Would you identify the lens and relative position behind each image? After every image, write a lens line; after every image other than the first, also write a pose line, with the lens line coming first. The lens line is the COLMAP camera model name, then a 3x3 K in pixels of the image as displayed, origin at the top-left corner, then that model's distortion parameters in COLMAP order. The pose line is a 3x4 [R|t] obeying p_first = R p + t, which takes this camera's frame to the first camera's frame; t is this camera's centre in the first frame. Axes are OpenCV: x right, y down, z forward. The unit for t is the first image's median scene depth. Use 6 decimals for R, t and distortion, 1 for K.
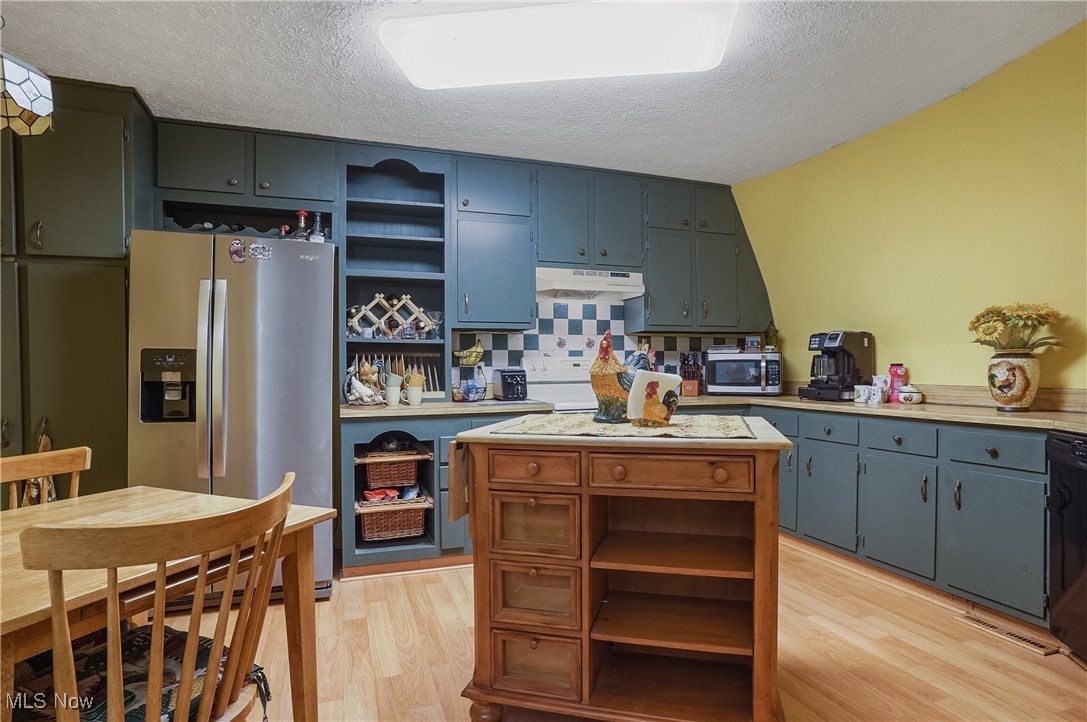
lens RADIAL K [[576.4, 0, 539.4], [0, 576.4, 394.8], [0, 0, 1]] dist [-0.022453, 0.000878]
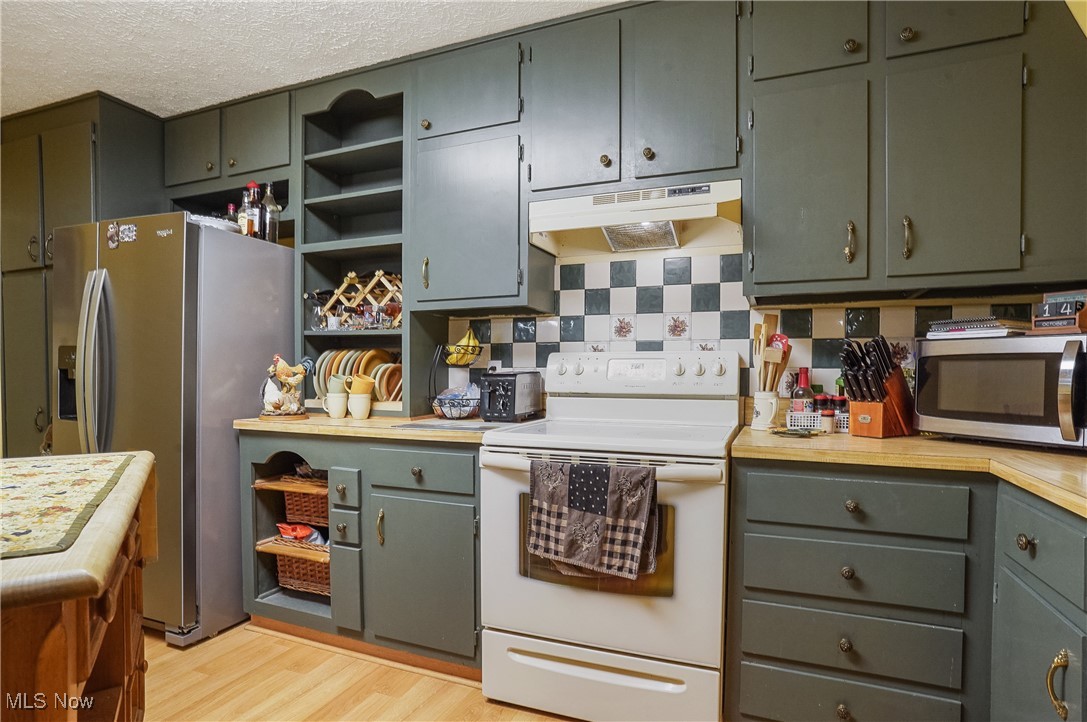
lens RADIAL K [[576.4, 0, 539.4], [0, 576.4, 394.8], [0, 0, 1]] dist [-0.022453, 0.000878]
pose [[0.741449, 0.037760, -0.669946, 0.383151], [-0.041969, 0.999070, 0.009861, -0.025044], [0.669695, 0.020805, 0.742344, 0.521707]]
